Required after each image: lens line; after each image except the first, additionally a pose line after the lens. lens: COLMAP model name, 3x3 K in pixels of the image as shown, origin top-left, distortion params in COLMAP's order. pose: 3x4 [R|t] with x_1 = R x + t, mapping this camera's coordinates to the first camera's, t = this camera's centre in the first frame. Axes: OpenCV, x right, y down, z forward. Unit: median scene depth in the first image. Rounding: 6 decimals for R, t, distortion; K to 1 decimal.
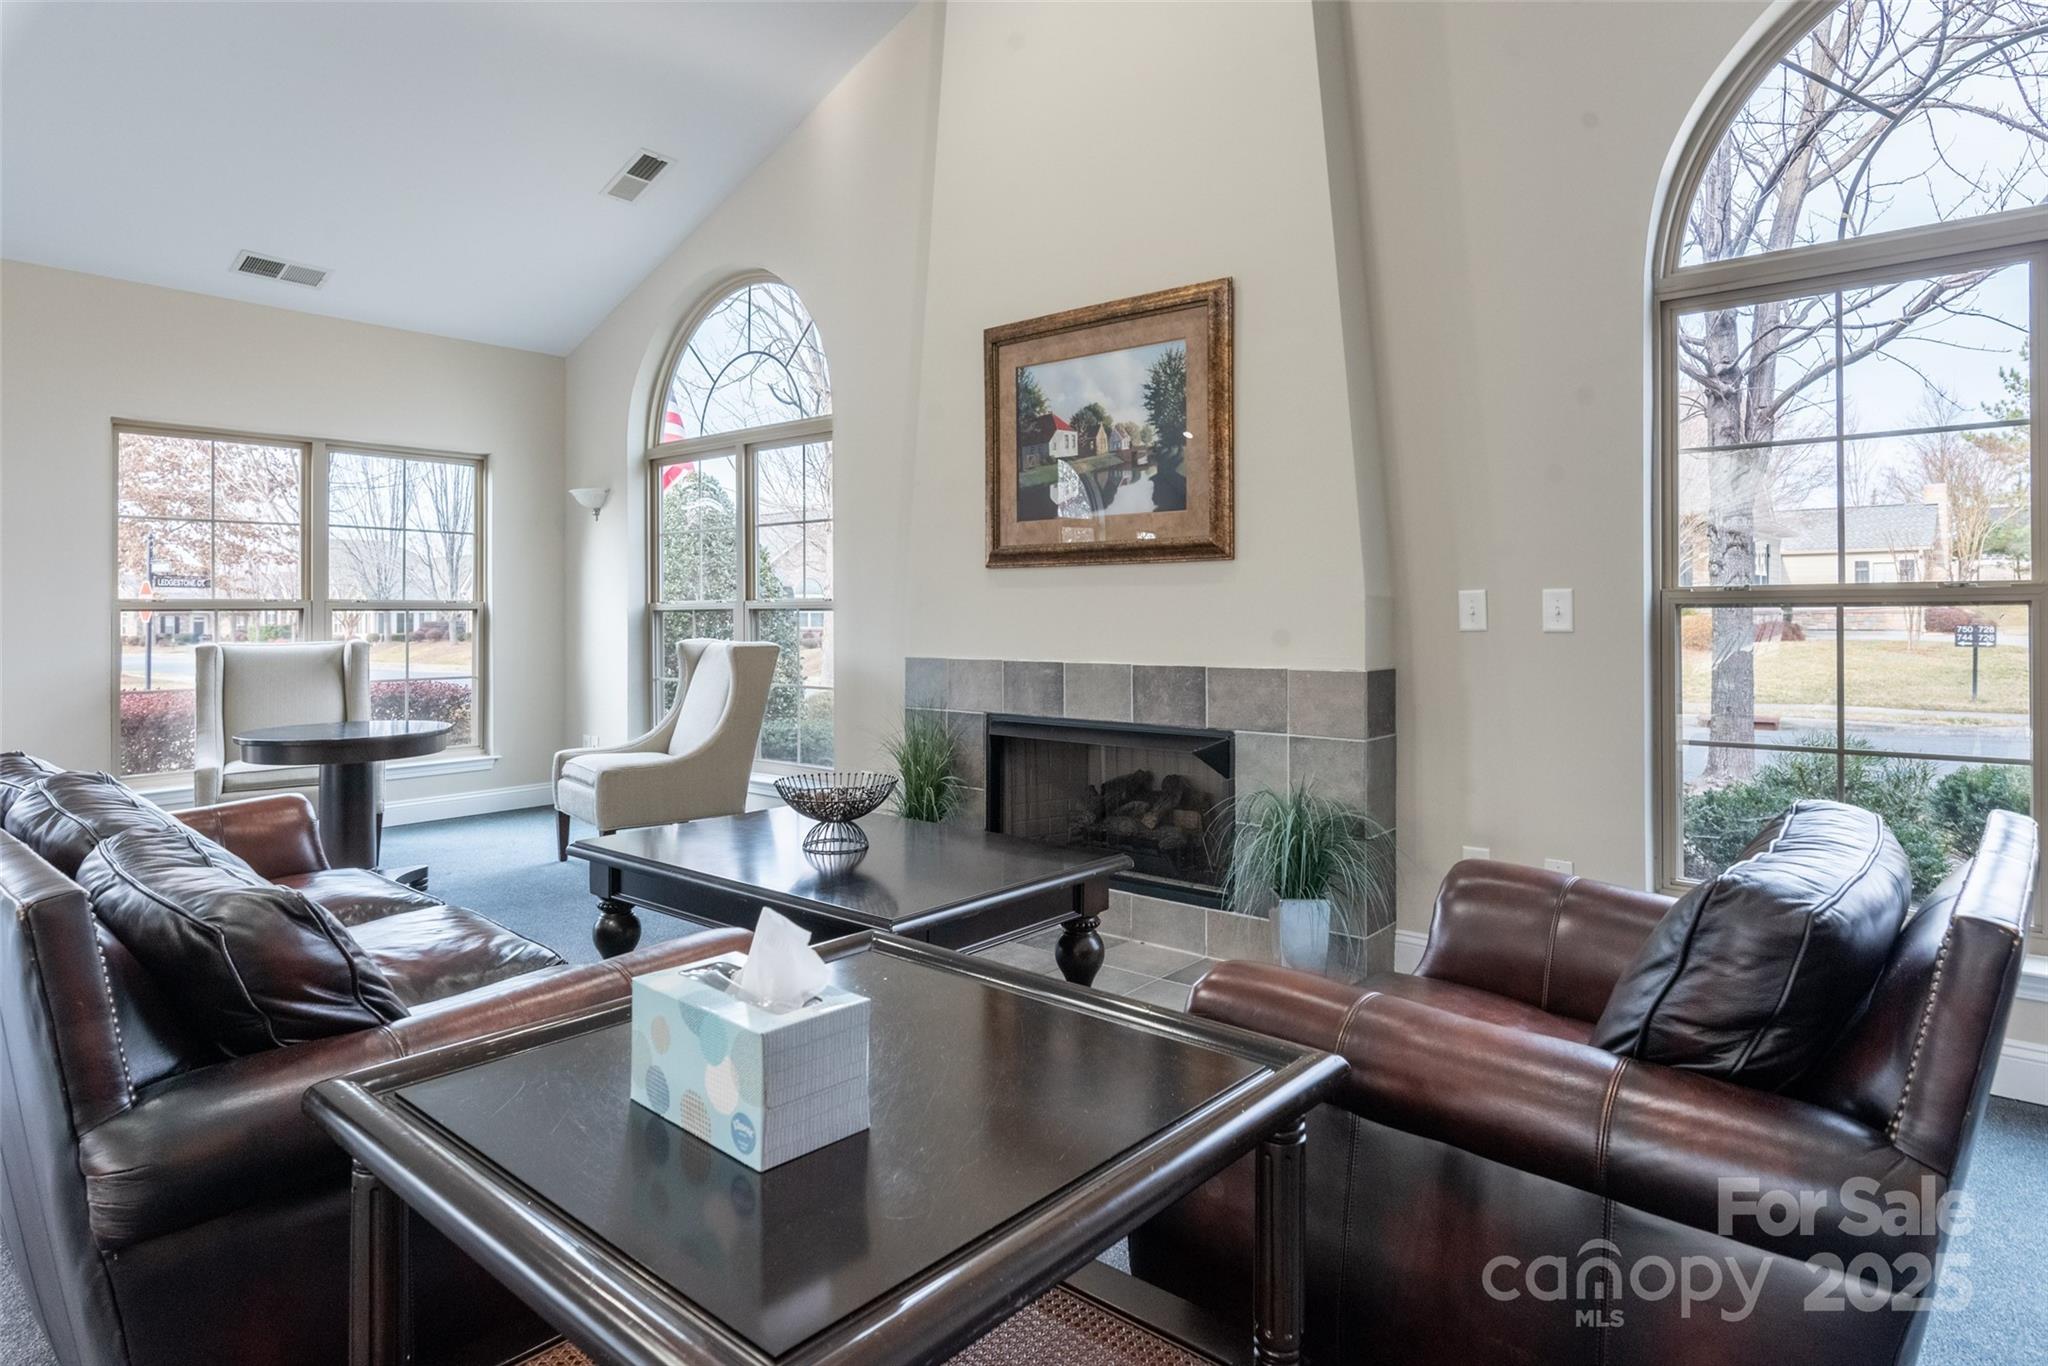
lens RADIAL K [[1146.2, 0, 1033.2], [0, 1146.2, 611.0], [0, 0, 1]] dist [0.019155, 0.000589]
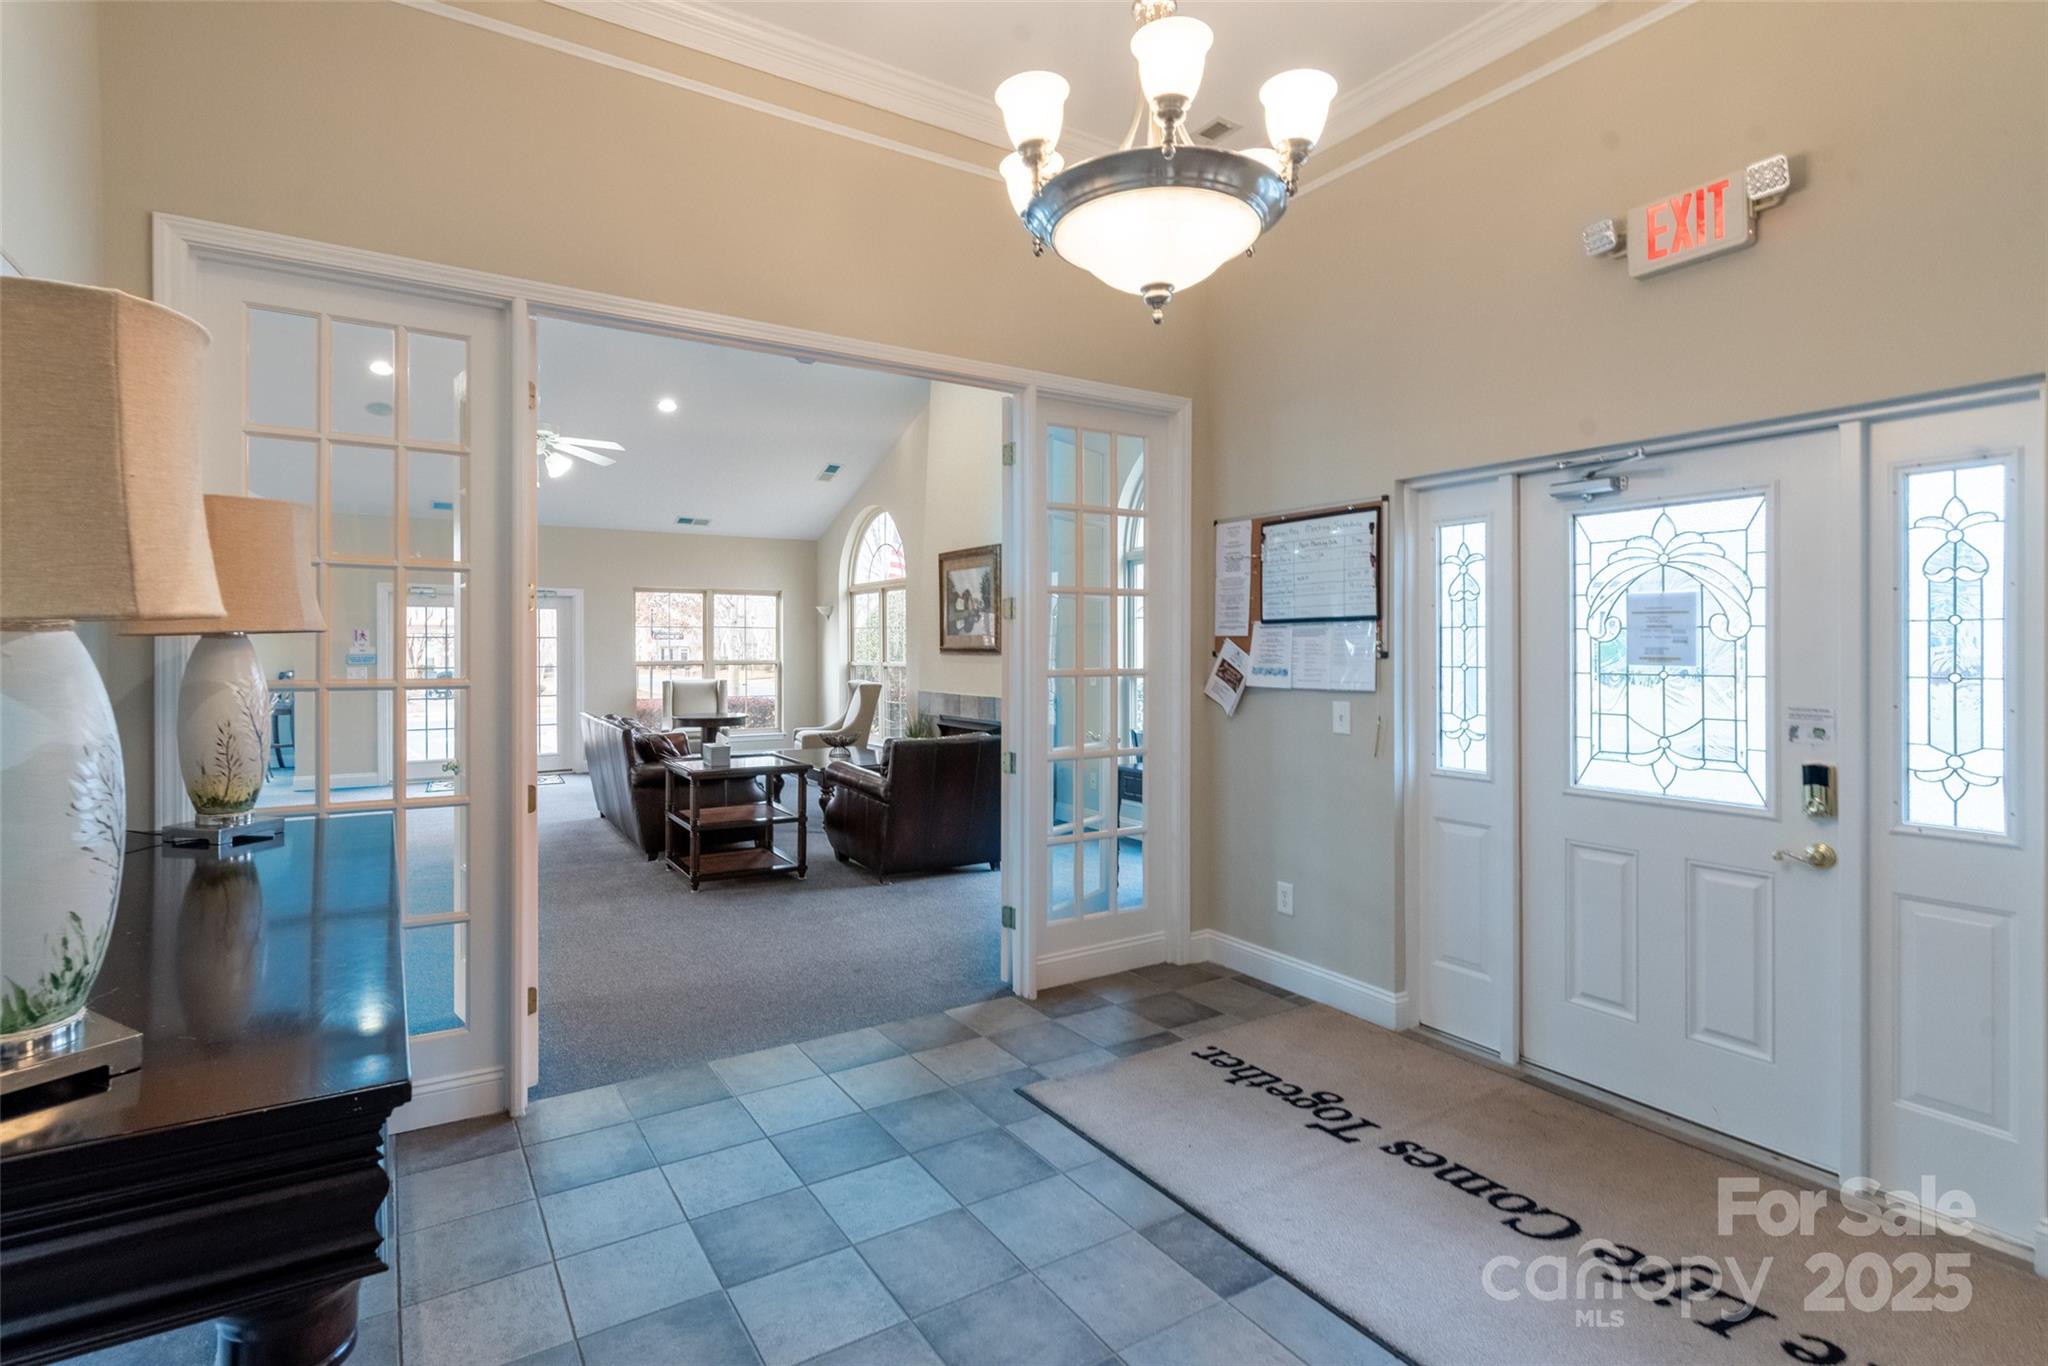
lens RADIAL K [[987.5, 0, 1024.0], [0, 987.5, 683.0], [0, 0, 1]] dist [-0.001708, -0.000338]
pose [[0.956986, 0.015834, -0.289700, 0.709722], [-0.006284, 0.999407, 0.033867, -0.047451], [0.290065, -0.030590, 0.956518, -0.895062]]
